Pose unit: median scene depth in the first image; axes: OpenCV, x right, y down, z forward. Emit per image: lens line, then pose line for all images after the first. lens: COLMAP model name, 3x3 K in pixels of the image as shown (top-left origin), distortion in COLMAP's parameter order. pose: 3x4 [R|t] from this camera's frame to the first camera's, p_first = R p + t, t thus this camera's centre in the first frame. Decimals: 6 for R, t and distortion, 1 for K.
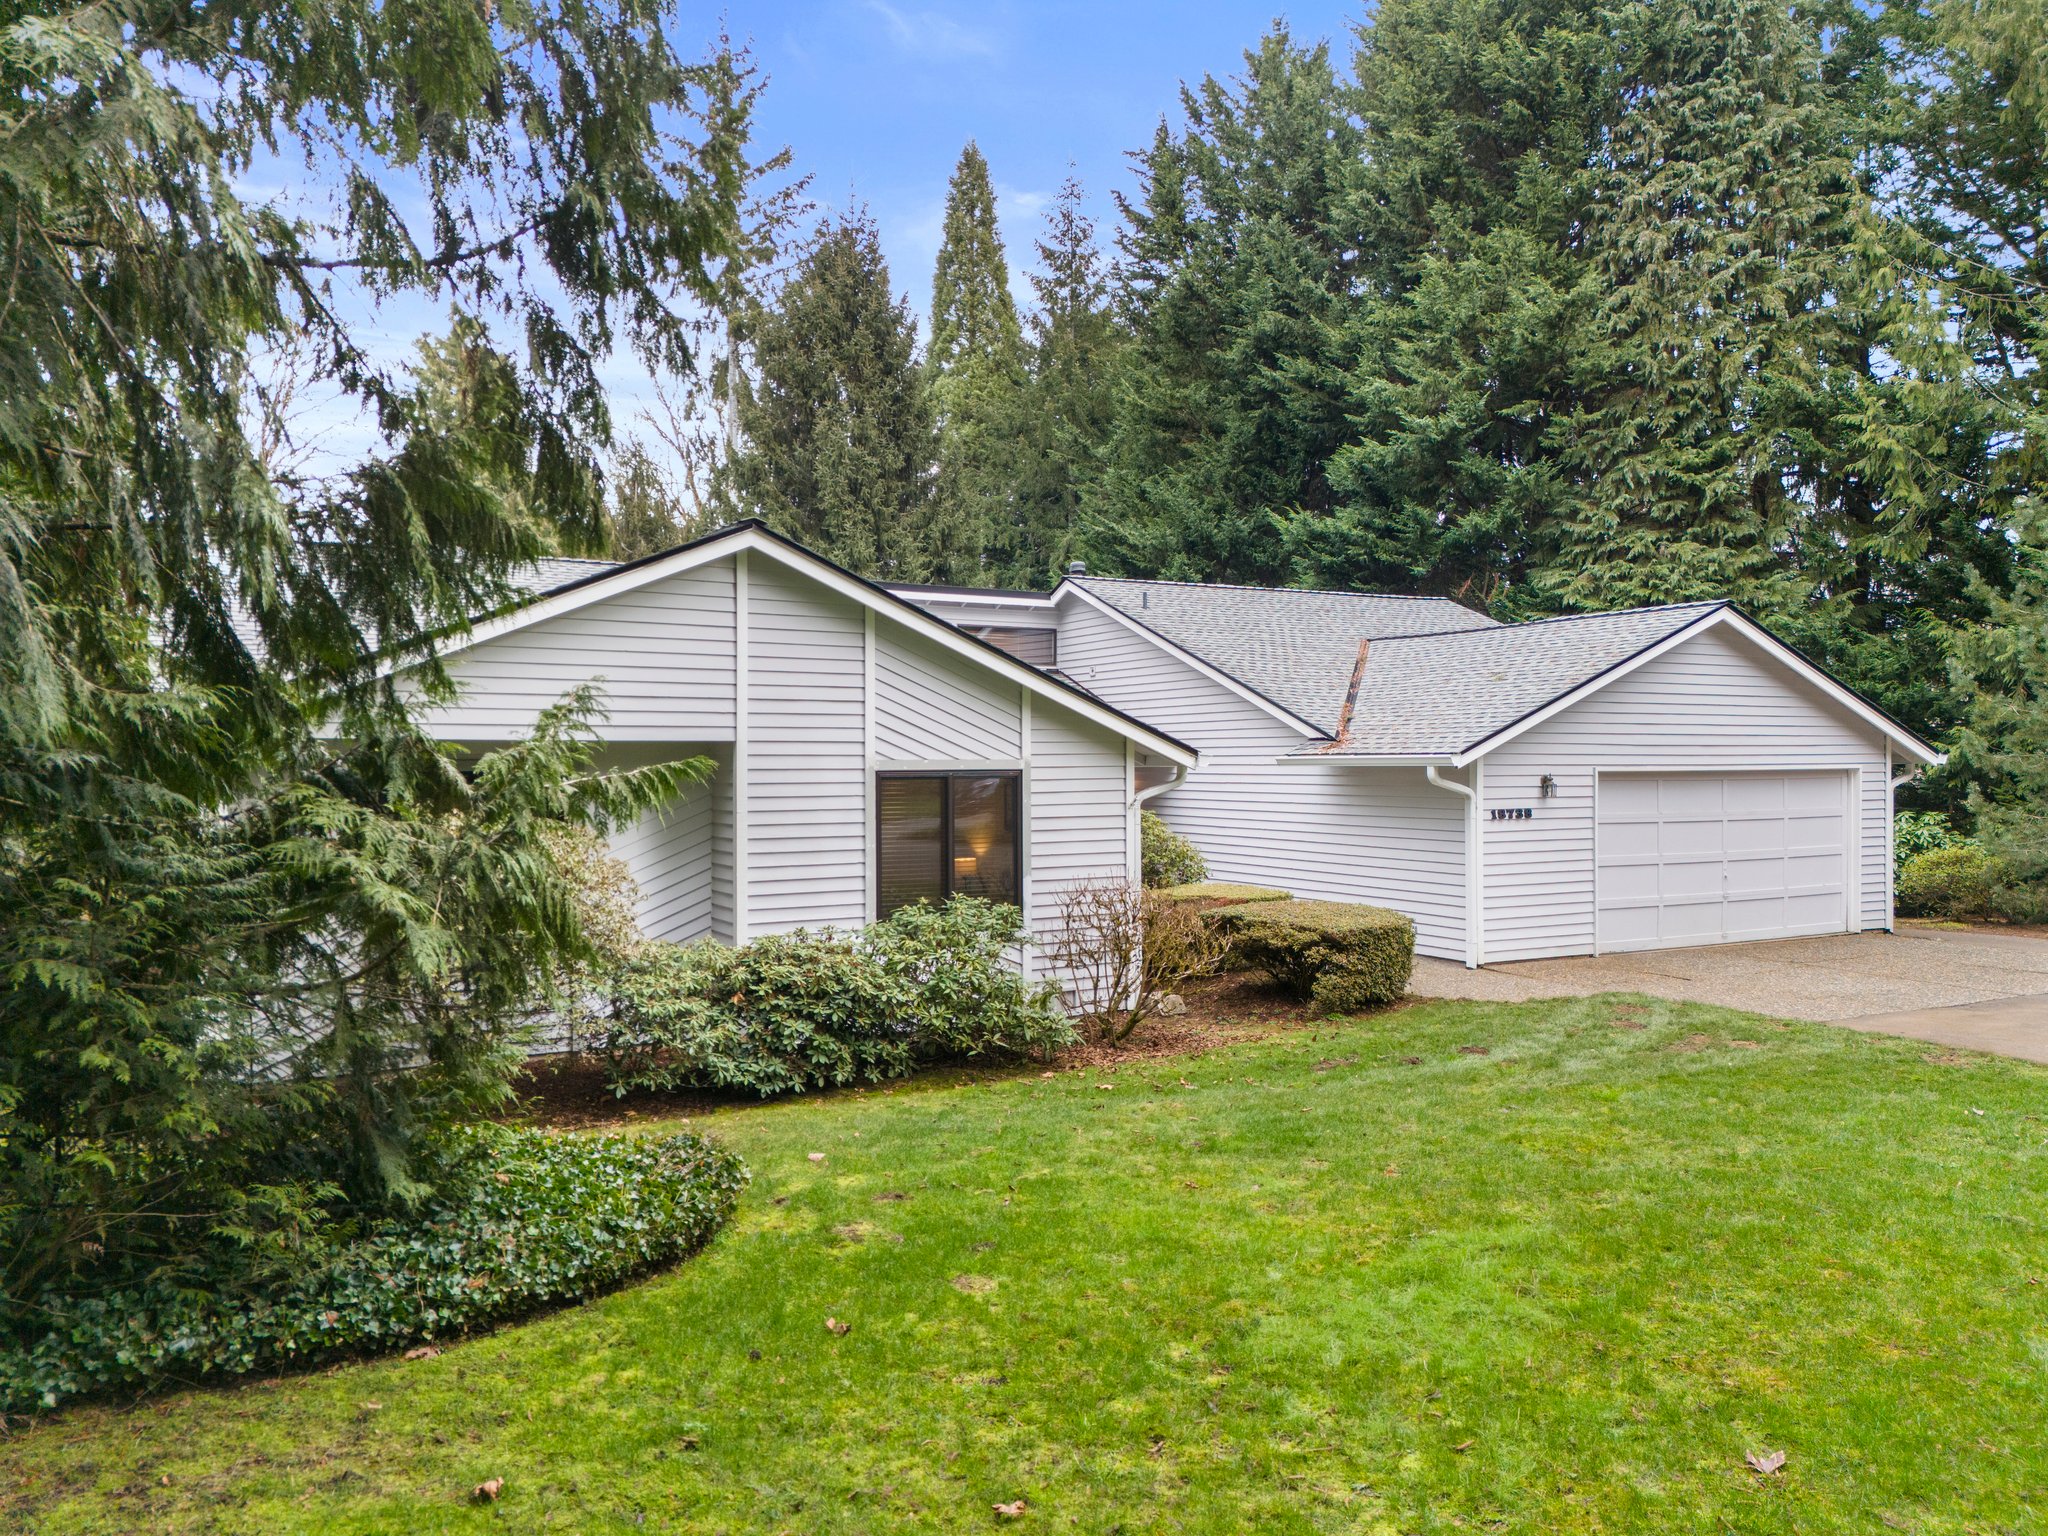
lens RADIAL K [[1443.3, 0, 1015.8], [0, 1443.3, 753.7], [0, 0, 1]] dist [0.088168, -0.189453]
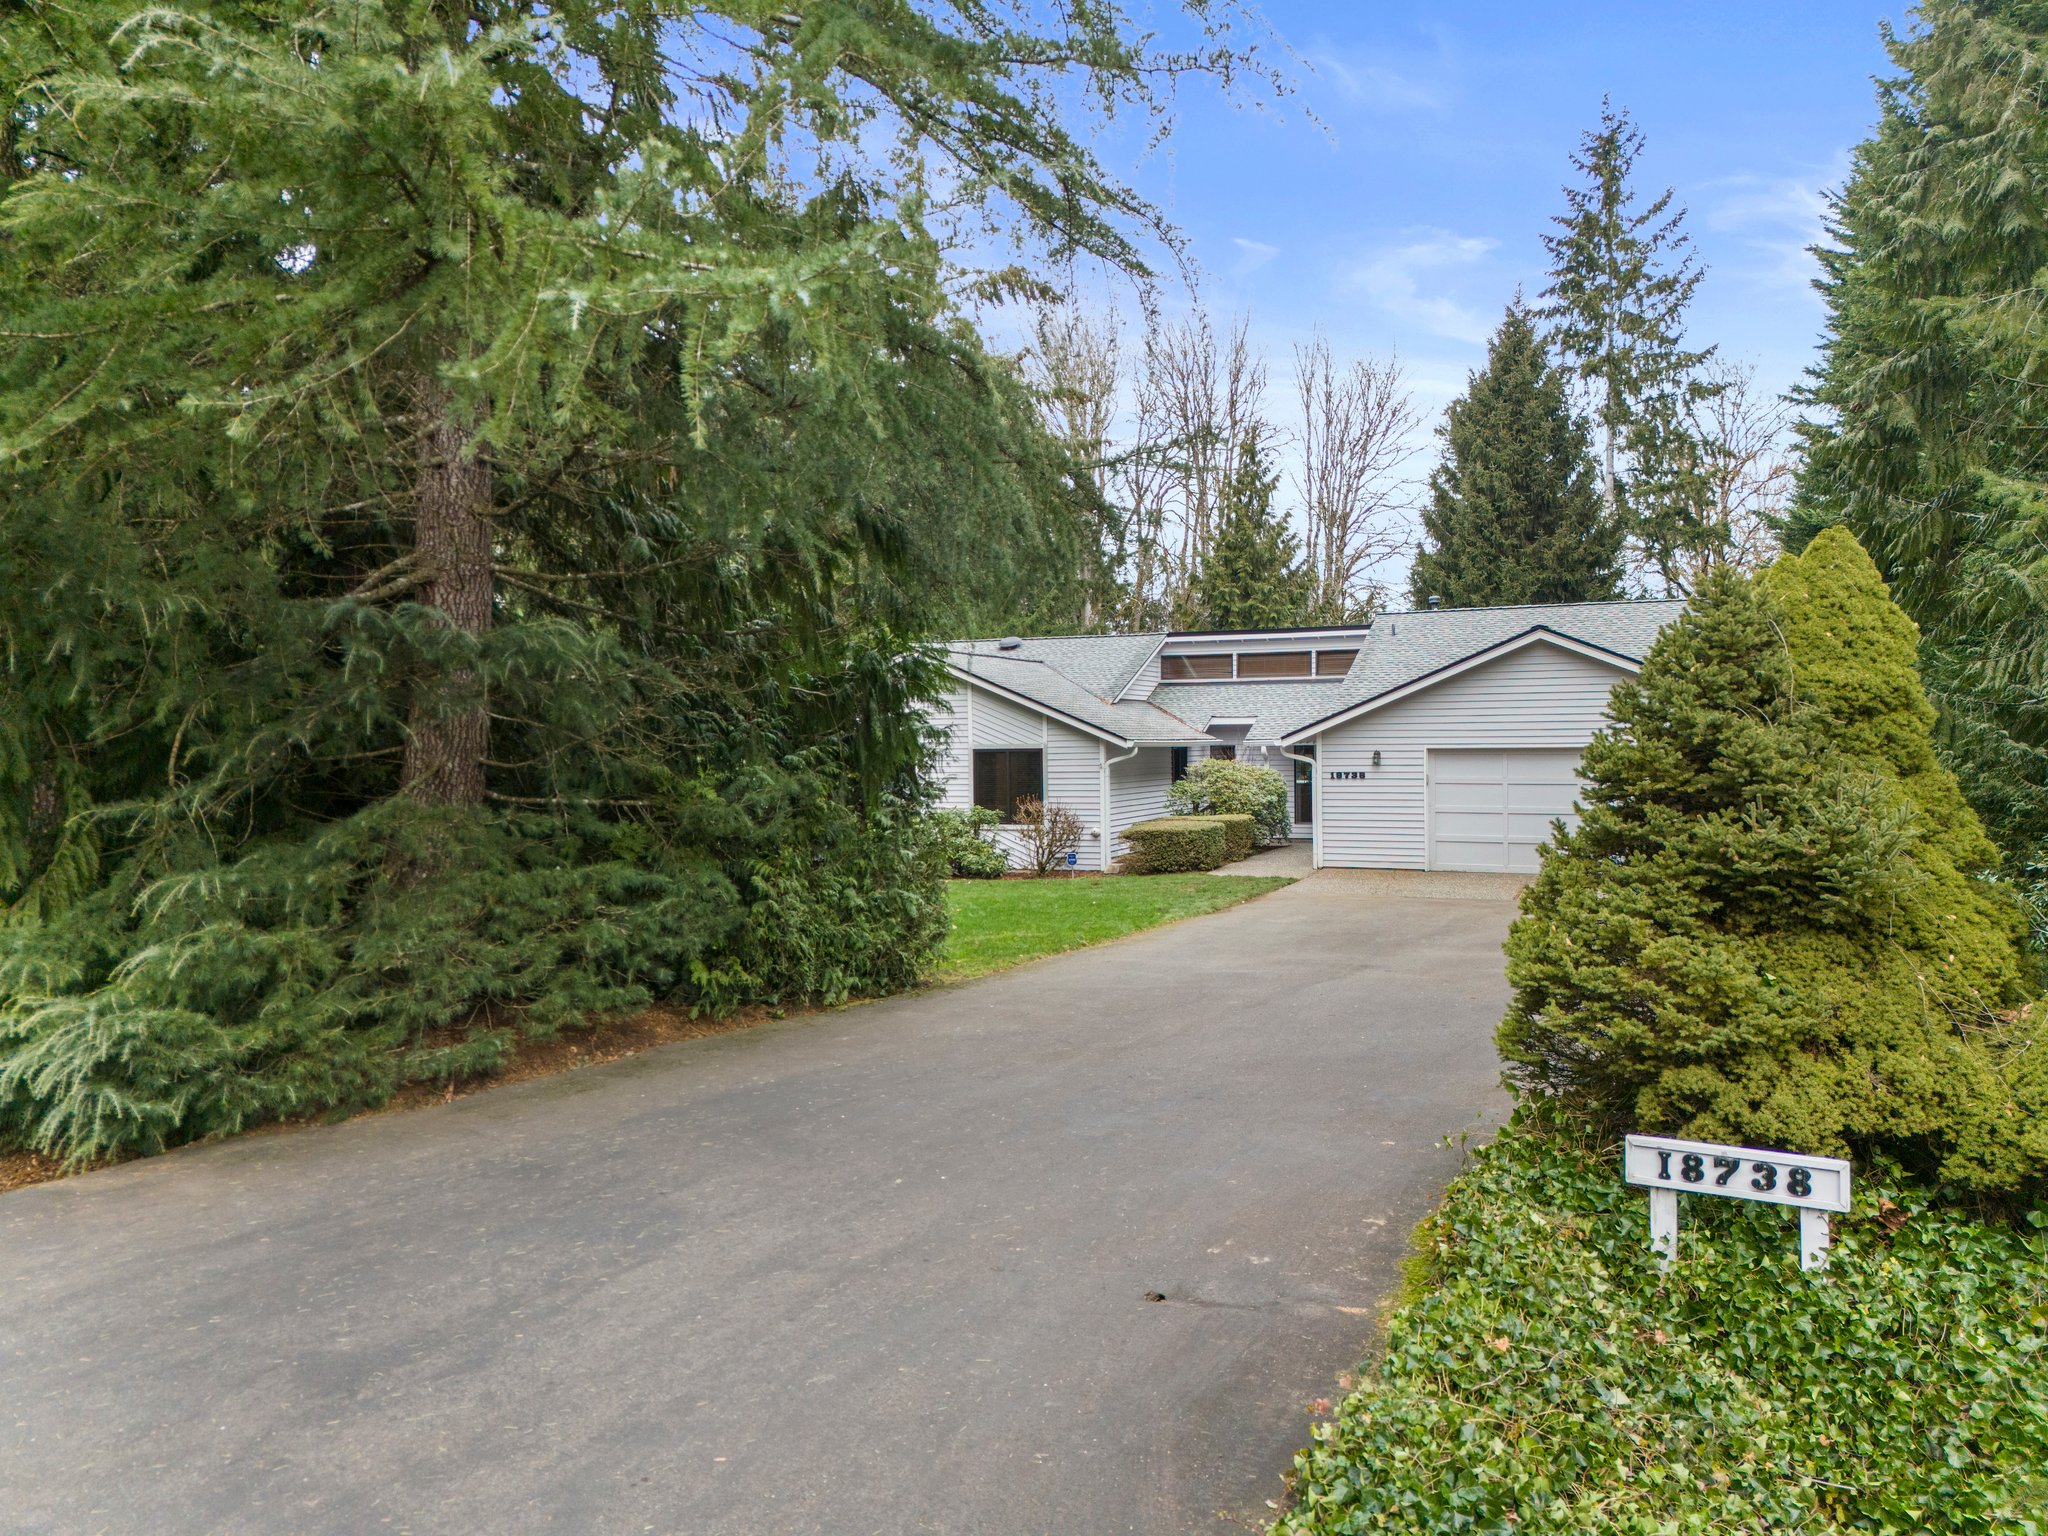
lens RADIAL K [[1443.3, 0, 1015.8], [0, 1443.3, 753.7], [0, 0, 1]] dist [0.088168, -0.189453]
pose [[0.639893, 0.003159, -0.768458, 1.333360], [0.013118, 0.999801, 0.015033, -0.010946], [0.768352, -0.019700, 0.639724, -0.295240]]
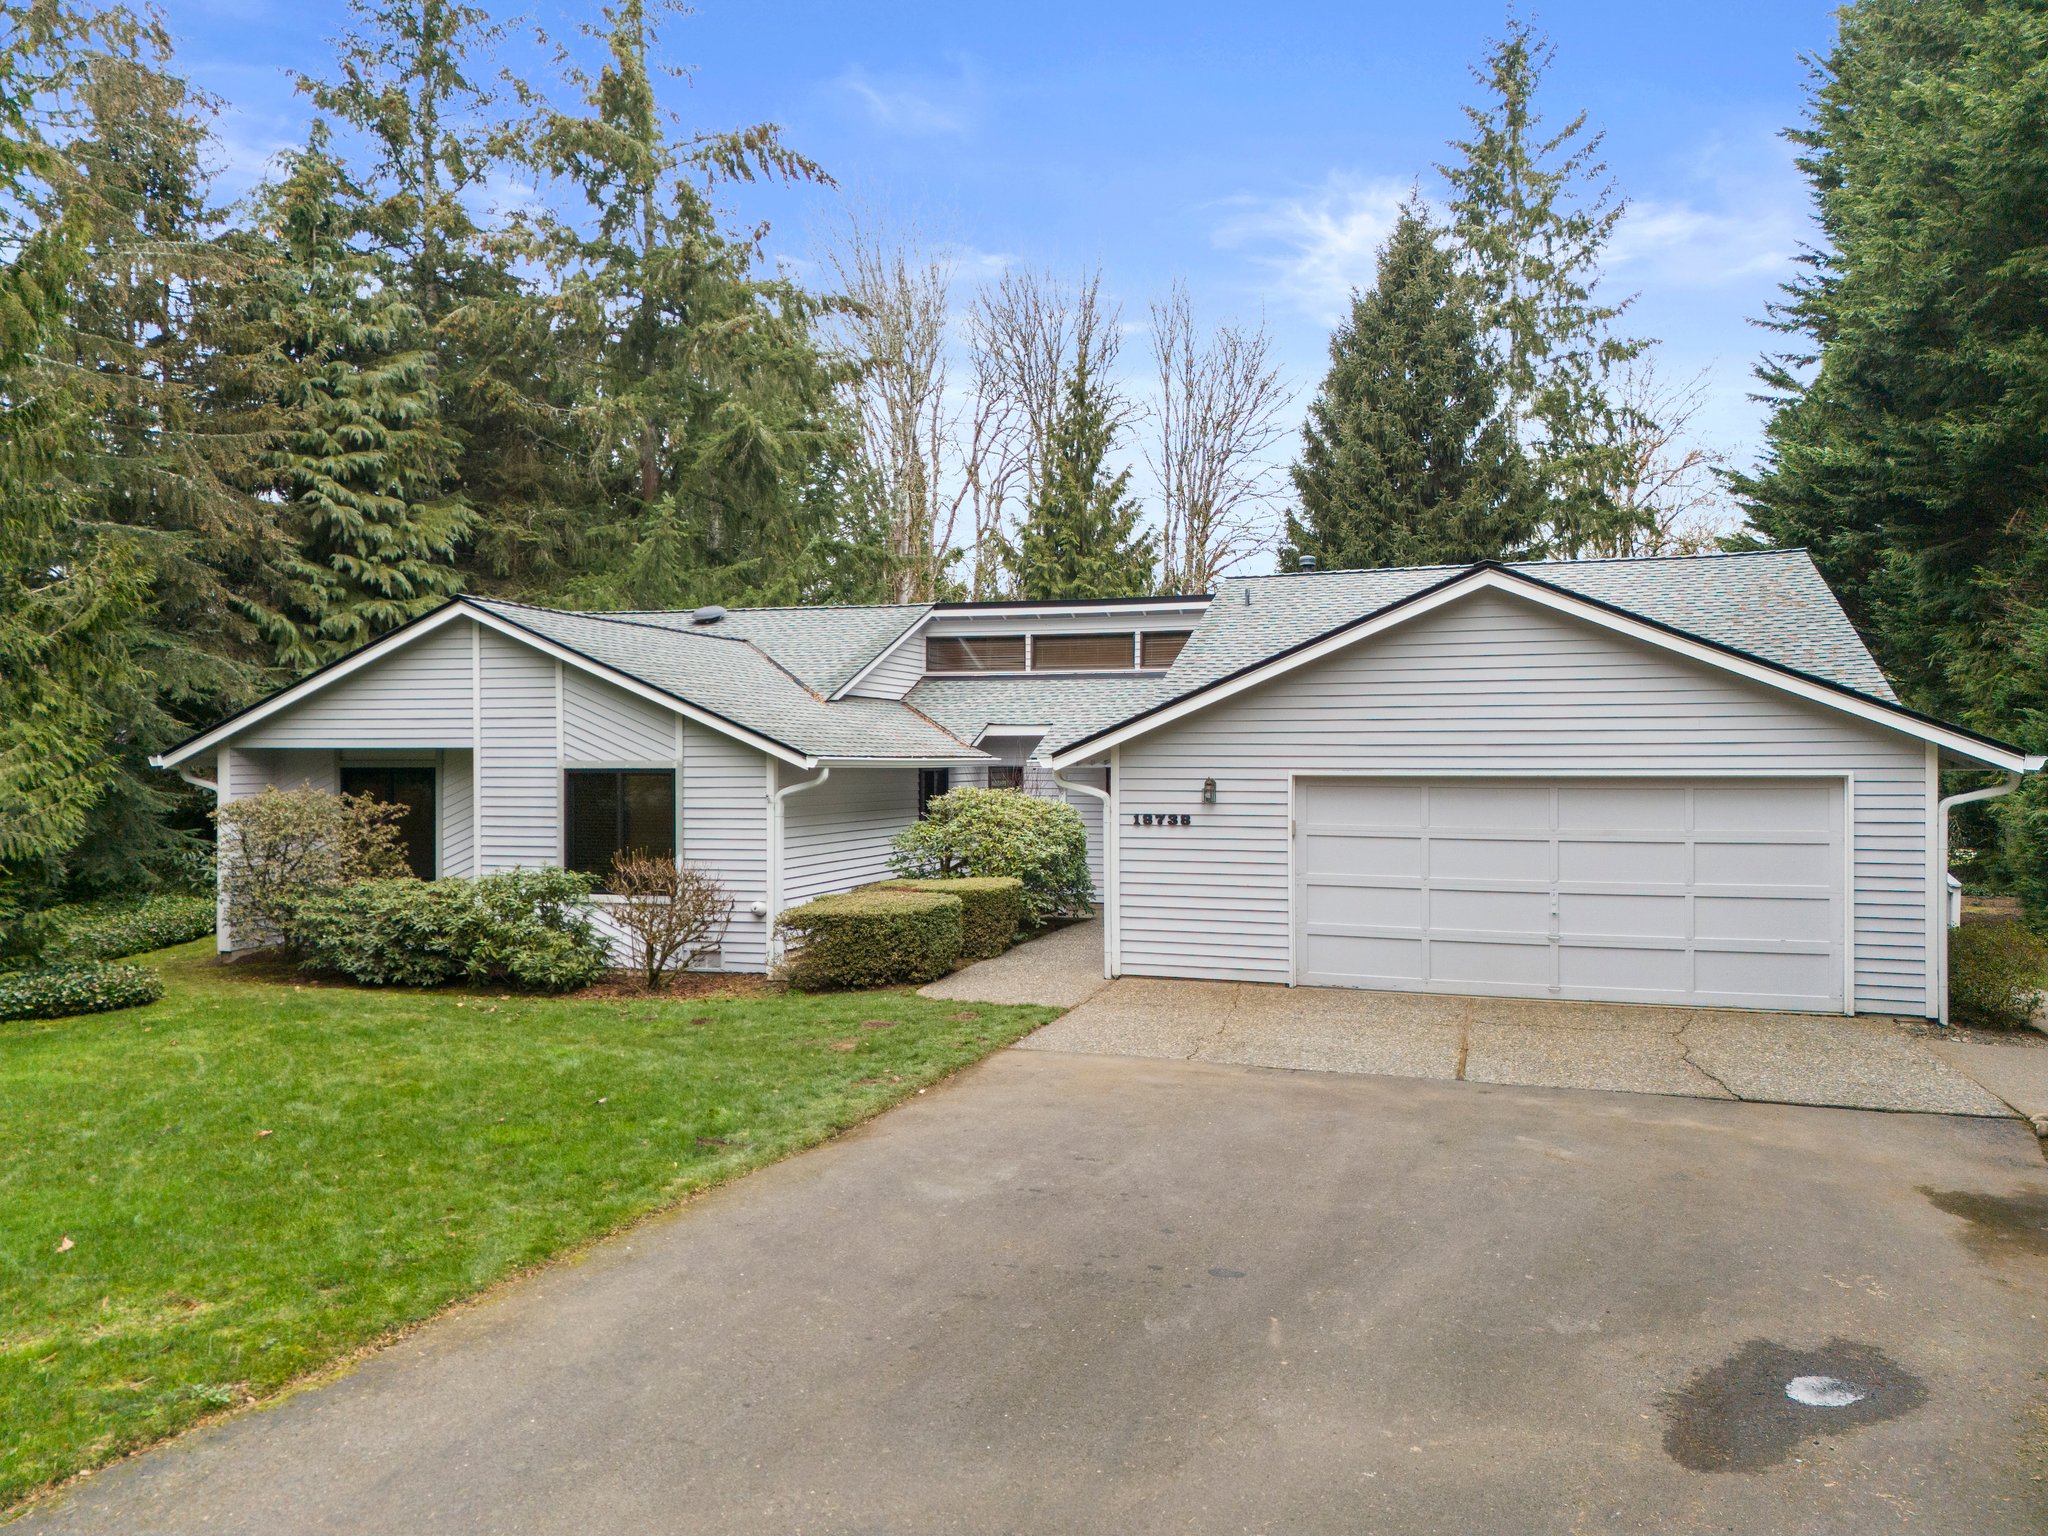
lens RADIAL K [[1443.3, 0, 1015.8], [0, 1443.3, 753.7], [0, 0, 1]] dist [0.088168, -0.189453]
pose [[0.701544, -0.000307, -0.712626, 0.941454], [0.003051, 0.999992, 0.002573, -0.003875], [0.712620, -0.003979, 0.701539, 0.282220]]
